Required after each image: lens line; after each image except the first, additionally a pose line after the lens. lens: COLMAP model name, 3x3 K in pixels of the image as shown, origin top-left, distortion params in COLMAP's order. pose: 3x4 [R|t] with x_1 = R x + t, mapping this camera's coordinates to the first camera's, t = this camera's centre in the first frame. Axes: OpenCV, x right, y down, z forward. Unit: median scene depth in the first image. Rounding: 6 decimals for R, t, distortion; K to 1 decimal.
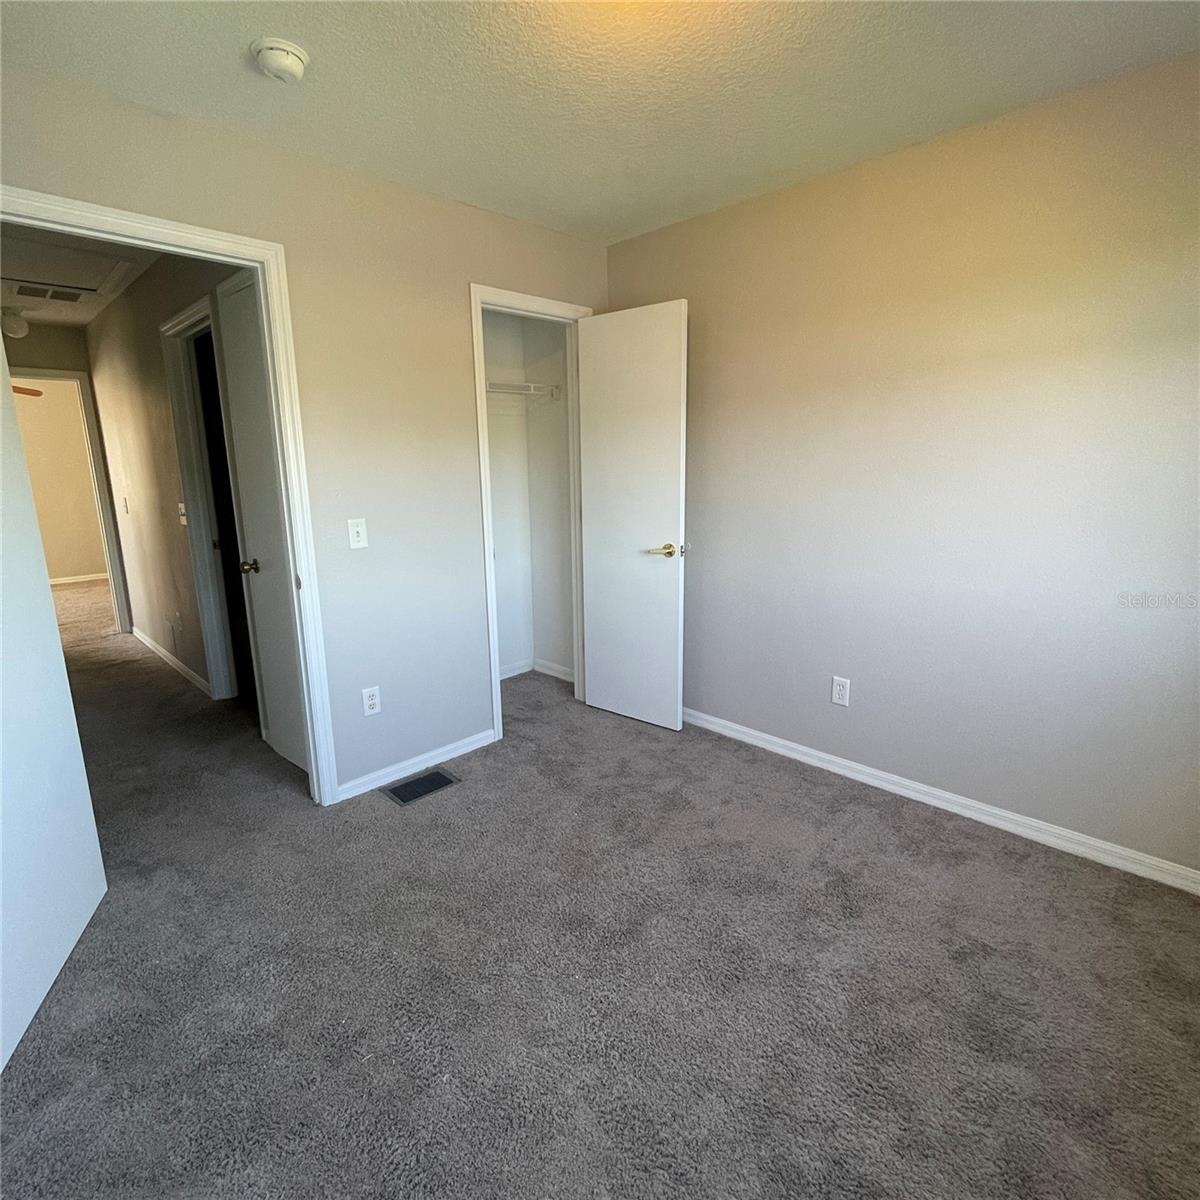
lens RADIAL K [[647.9, 0, 597.5], [0, 647.9, 602.7], [0, 0, 1]] dist [0.003133, 0.003941]
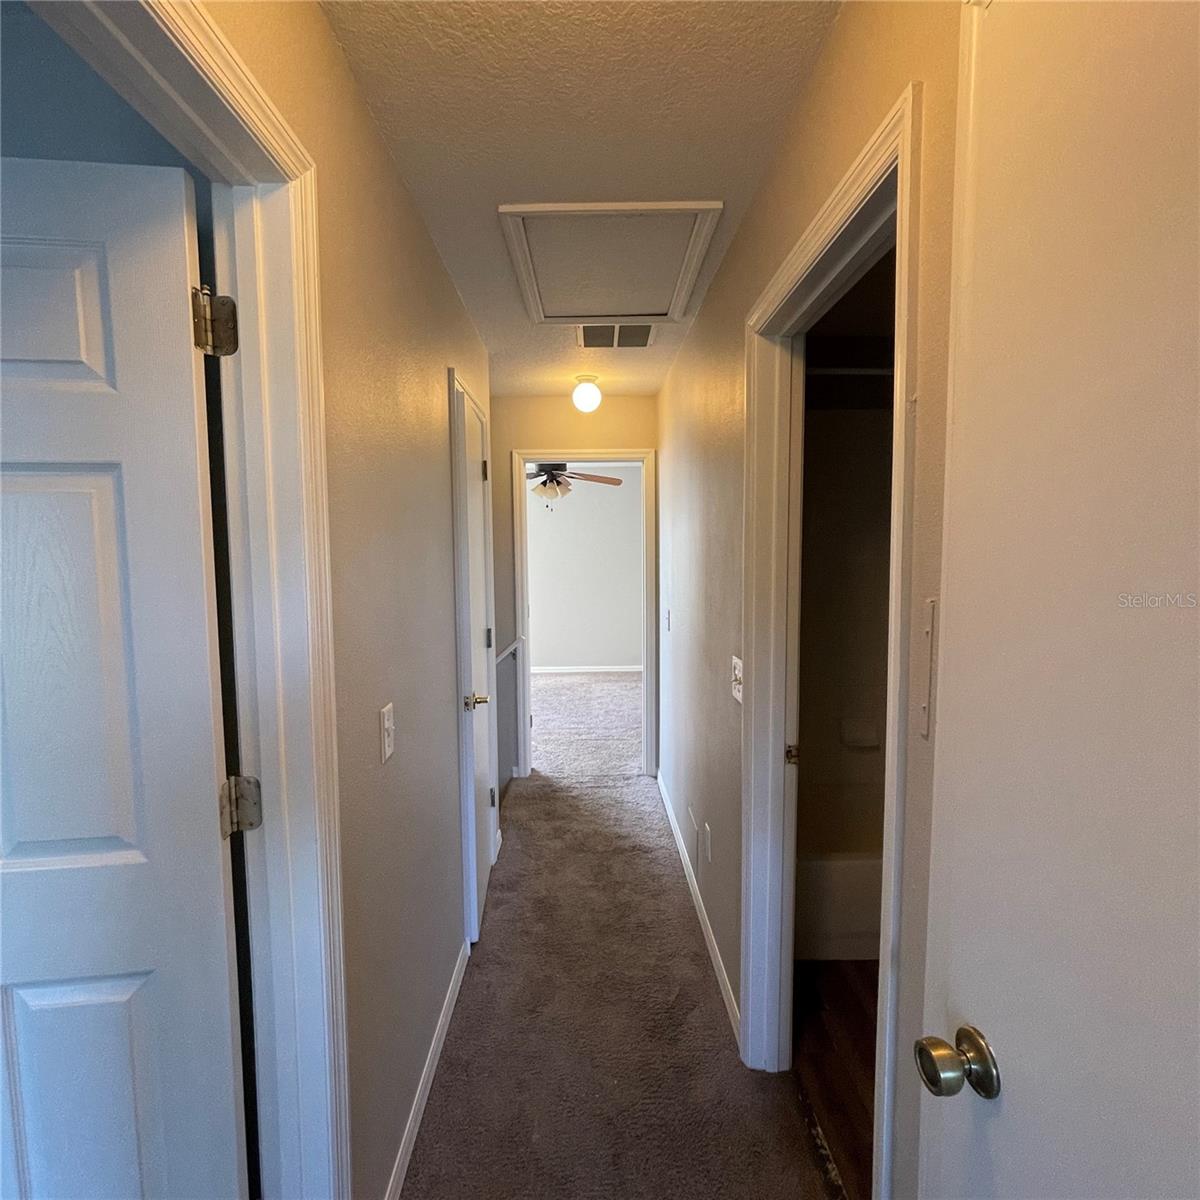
lens RADIAL K [[647.9, 0, 602.3], [0, 647.9, 599.6], [0, 0, 1]] dist [0.003133, 0.003941]
pose [[0.724862, 0.061699, -0.686125, -0.482032], [-0.140564, 0.988274, -0.059630, -0.198030], [0.674401, 0.139668, 0.725036, 0.715775]]
